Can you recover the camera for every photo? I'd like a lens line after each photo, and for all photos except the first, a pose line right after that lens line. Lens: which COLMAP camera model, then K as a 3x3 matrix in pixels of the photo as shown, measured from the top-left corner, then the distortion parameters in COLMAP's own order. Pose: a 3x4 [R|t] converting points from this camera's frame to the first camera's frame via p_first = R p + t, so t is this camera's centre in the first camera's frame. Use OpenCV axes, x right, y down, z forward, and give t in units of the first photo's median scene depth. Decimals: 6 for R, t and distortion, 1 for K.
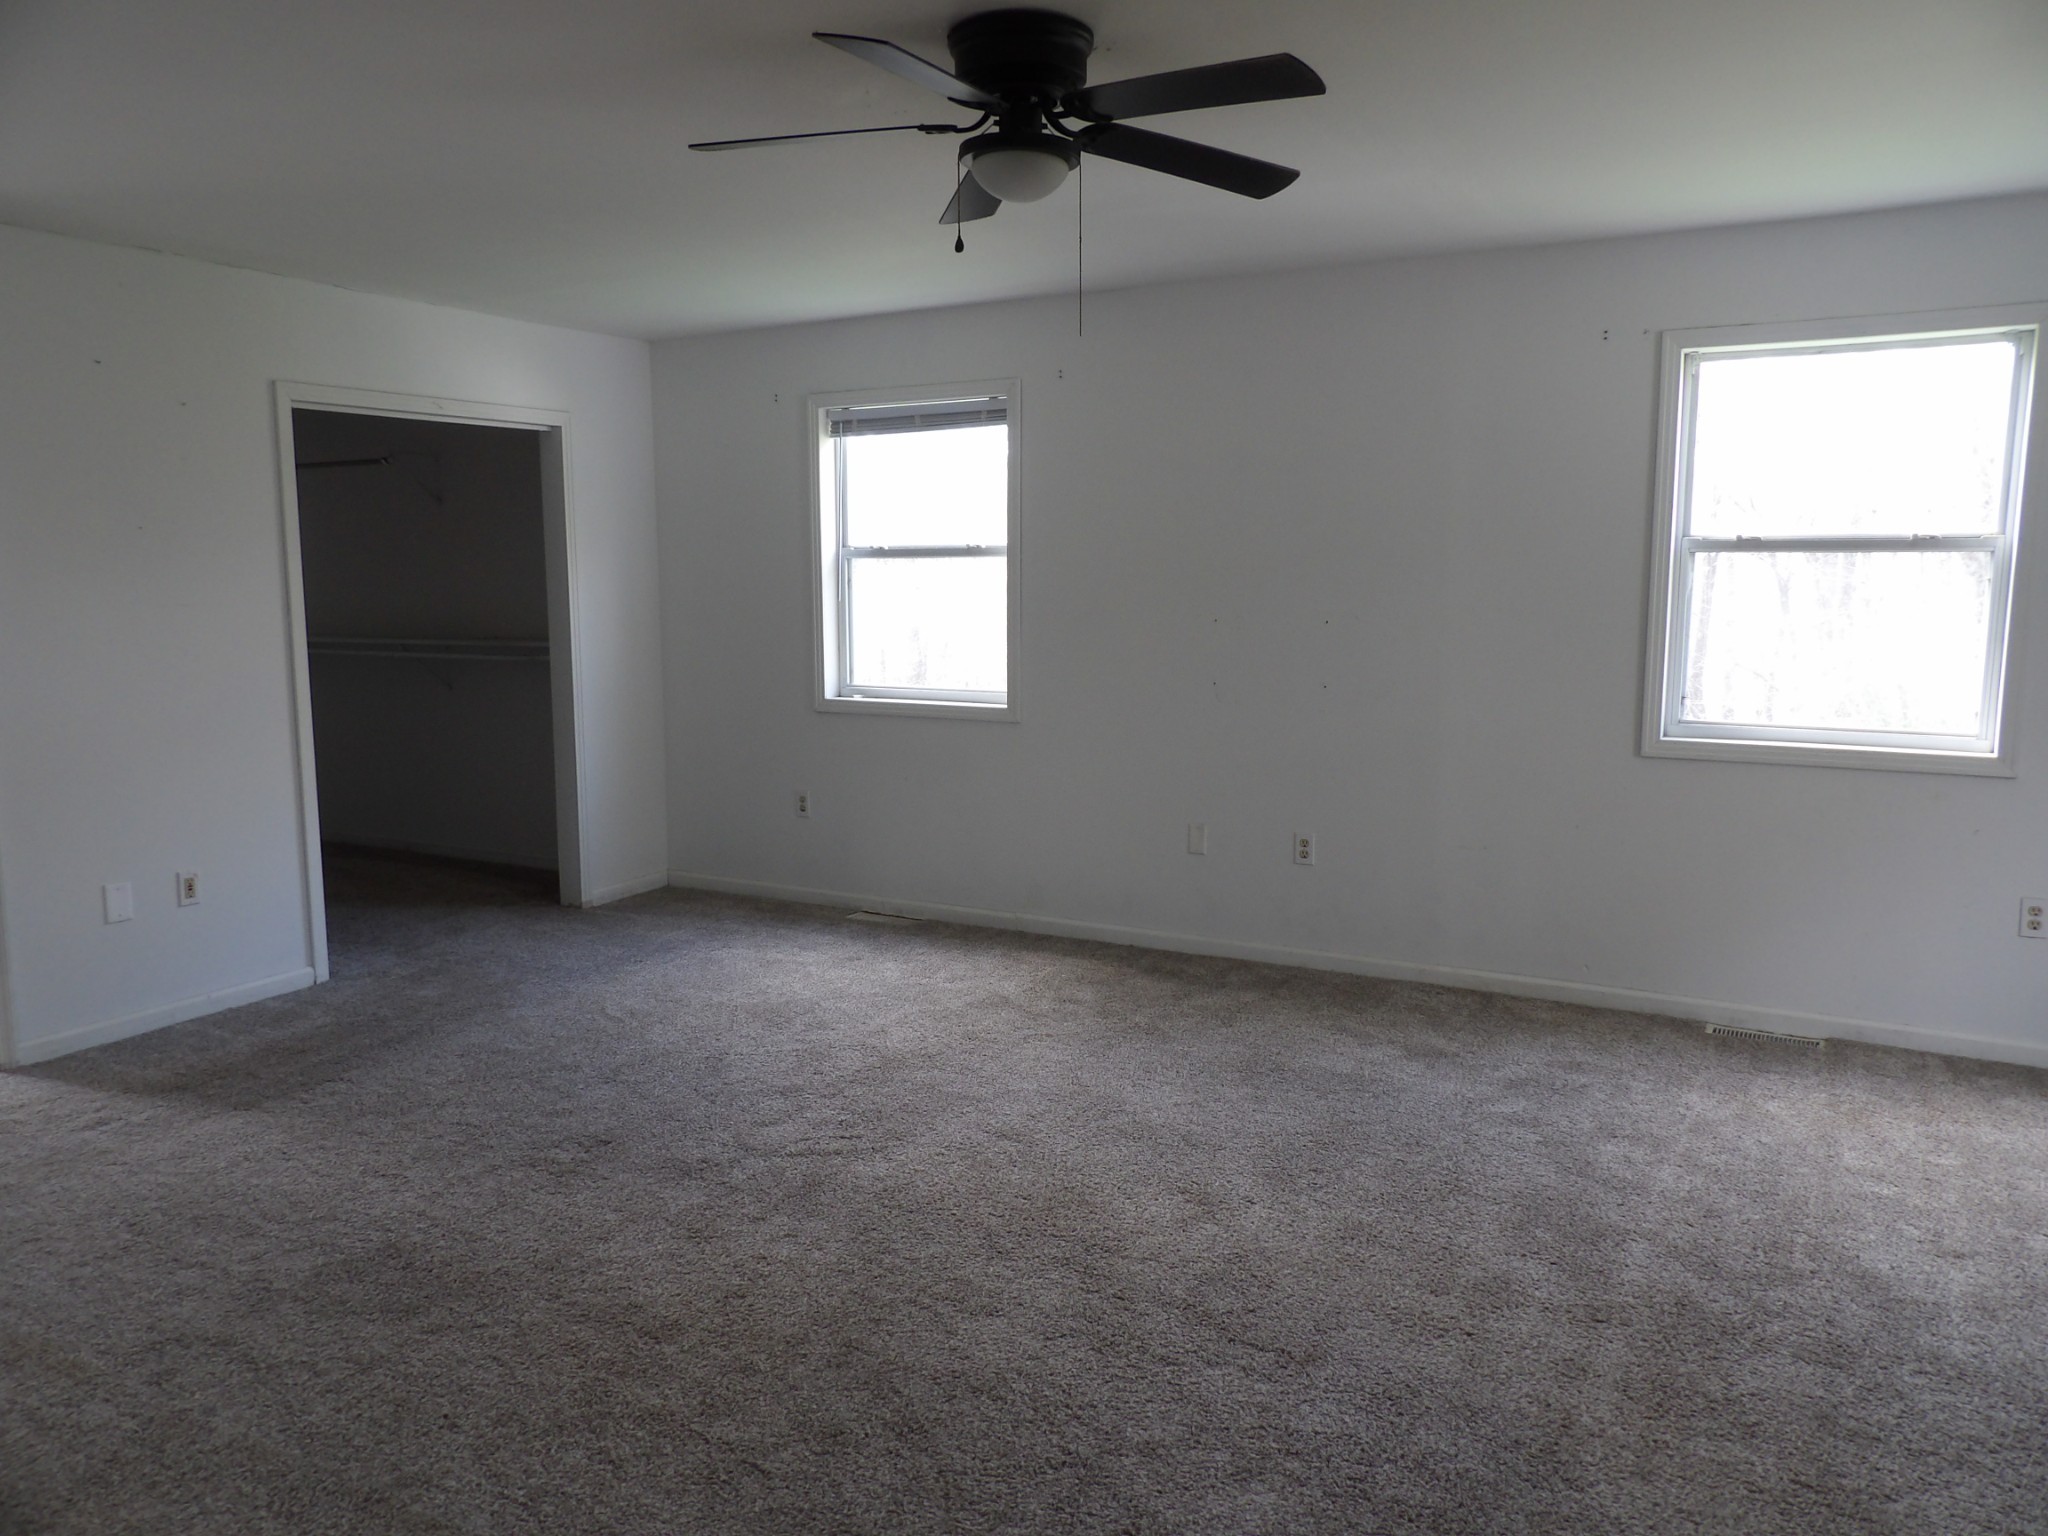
lens RADIAL K [[1467.1, 0, 1041.7], [0, 1467.1, 760.7], [0, 0, 1]] dist [-0.031561, 0.043167]
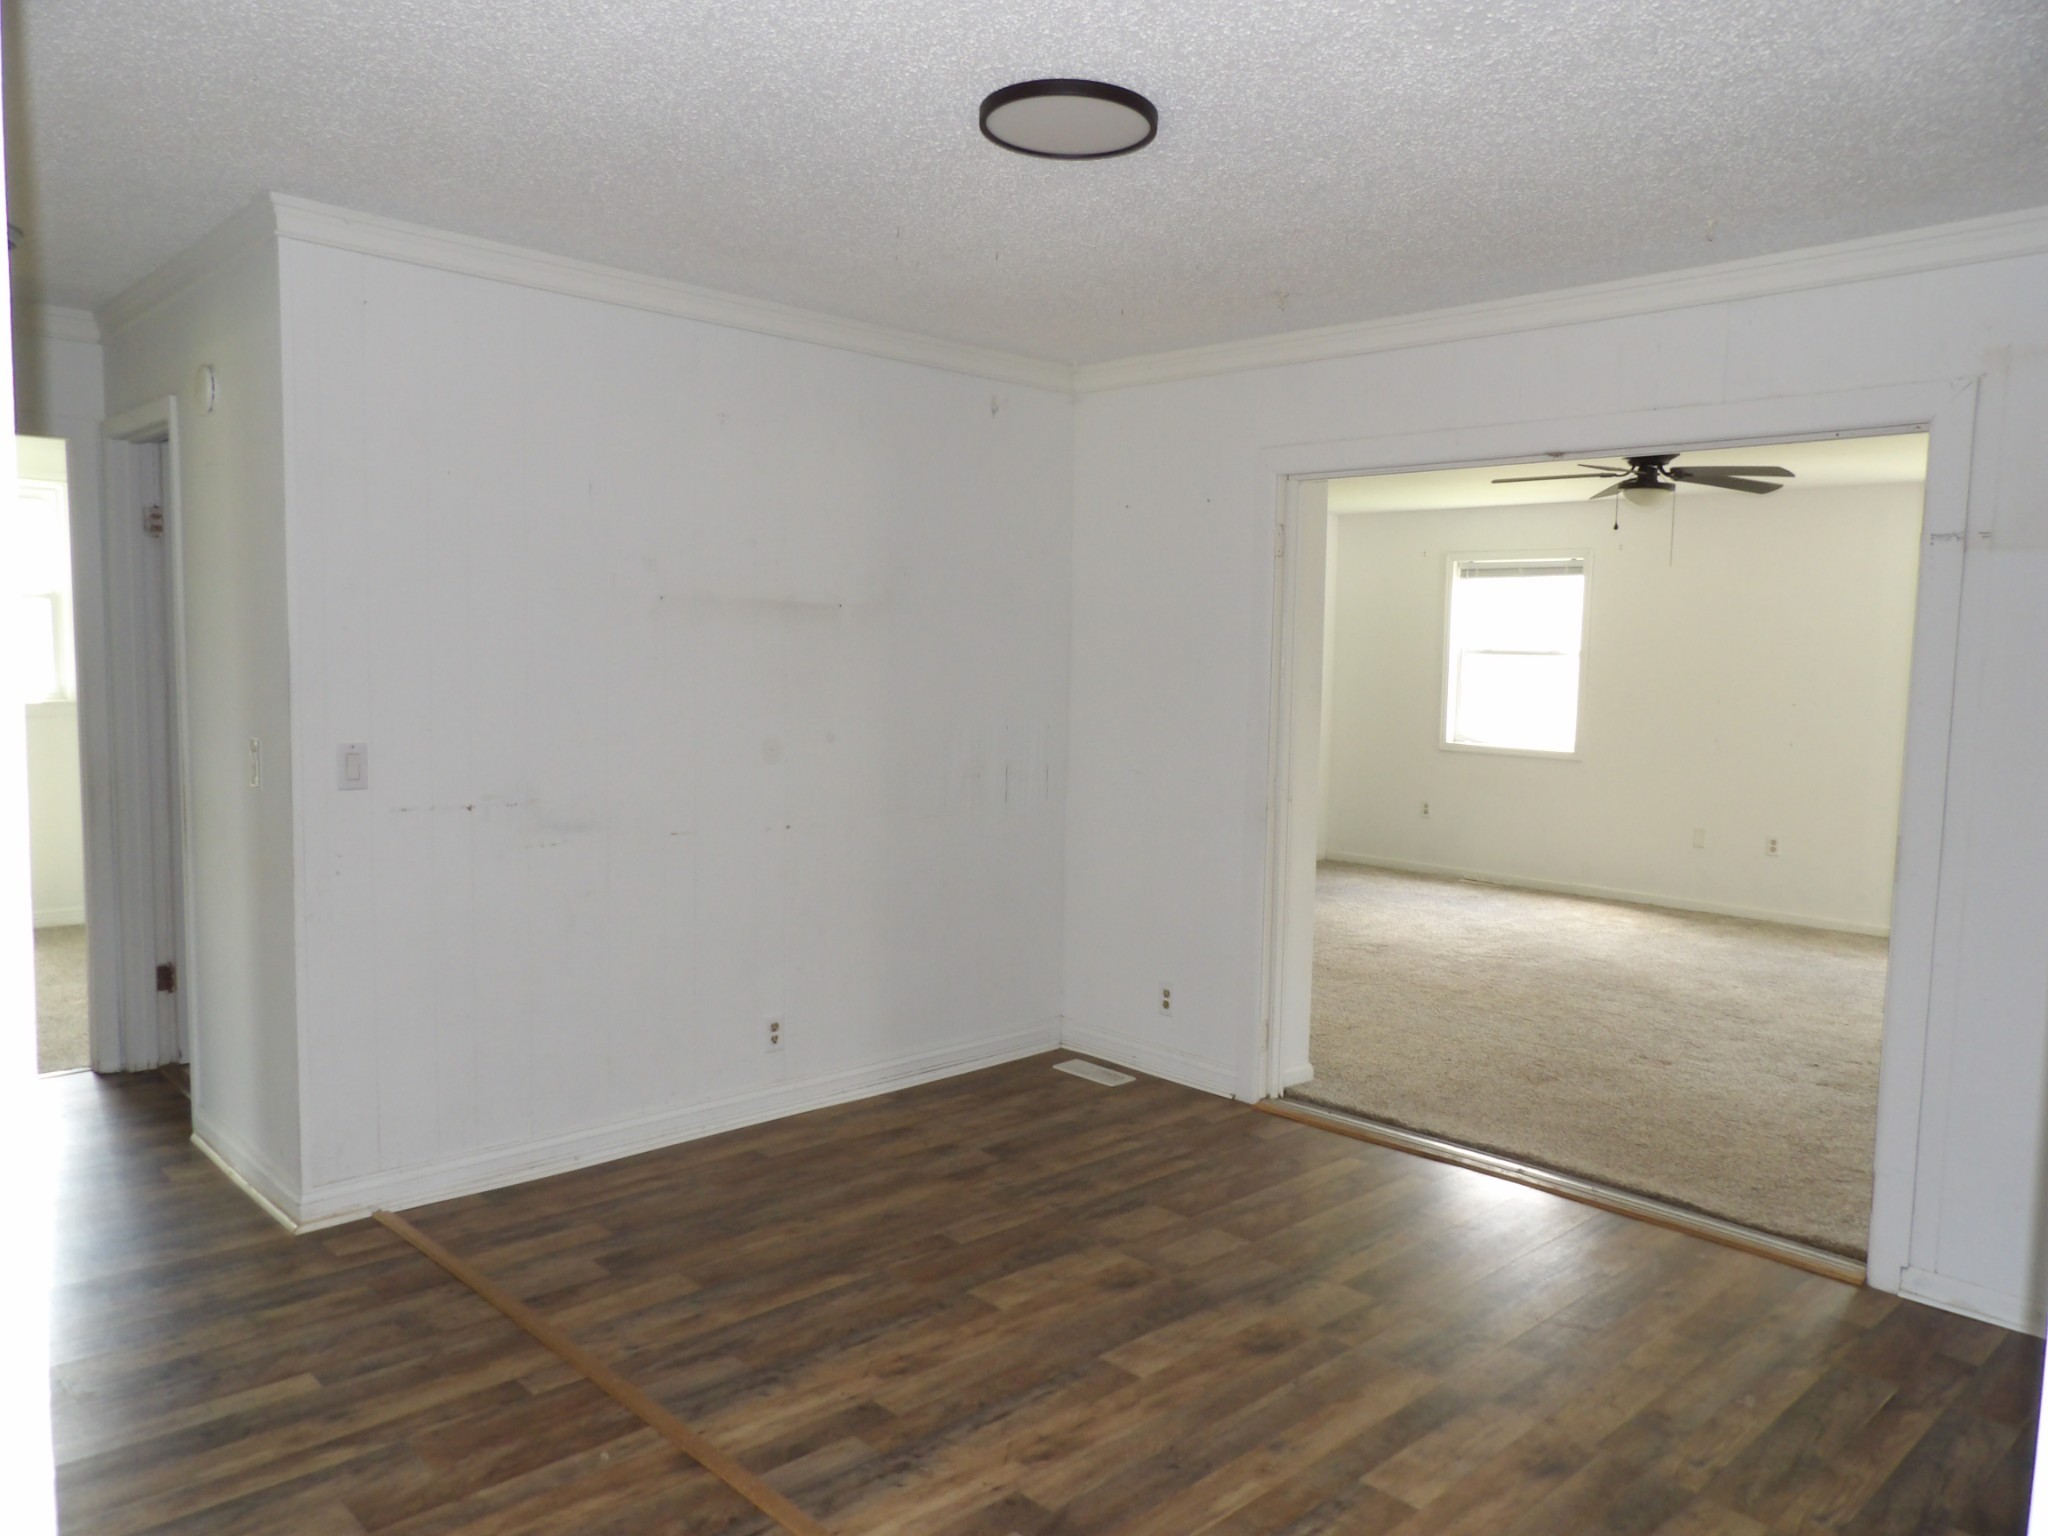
lens RADIAL K [[1467.1, 0, 1028.4], [0, 1467.1, 771.7], [0, 0, 1]] dist [-0.031561, 0.043167]
pose [[0.953686, 0.051203, -0.296413, -0.119911], [-0.064257, 0.997338, -0.034459, 0.080532], [0.293860, 0.051909, 0.954438, -0.711596]]
